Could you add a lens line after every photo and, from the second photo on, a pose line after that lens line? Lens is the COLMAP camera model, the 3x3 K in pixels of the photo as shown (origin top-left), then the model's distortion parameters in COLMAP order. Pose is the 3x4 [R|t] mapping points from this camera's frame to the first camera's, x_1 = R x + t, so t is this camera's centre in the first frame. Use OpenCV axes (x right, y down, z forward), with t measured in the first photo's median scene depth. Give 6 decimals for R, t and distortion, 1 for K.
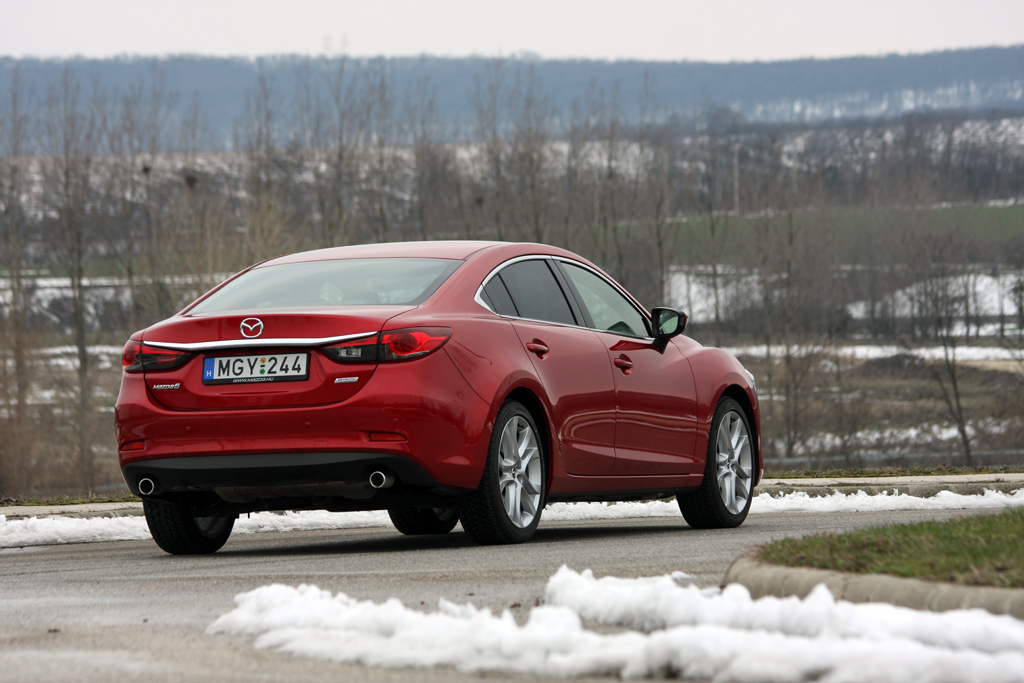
lens RADIAL K [[4969.5, 0, 512.0], [0, 4969.5, 341.5], [0, 0, 1]] dist [0.053265, 0.311255]
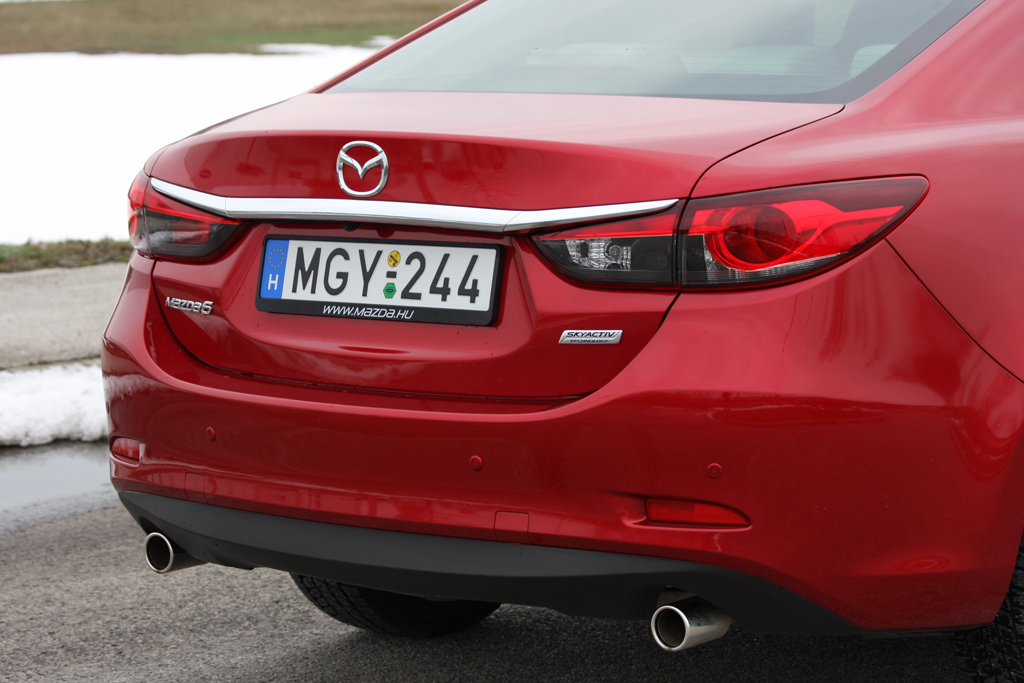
lens RADIAL K [[3274.2, 0, 512.0], [0, 3274.2, 341.5], [0, 0, 1]] dist [-0.361659, 3.083798]
pose [[0.947746, 0.045698, -0.315737, 0.033209], [0.004861, 0.987504, 0.157517, -0.027623], [0.318990, -0.150821, 0.935681, 0.780934]]
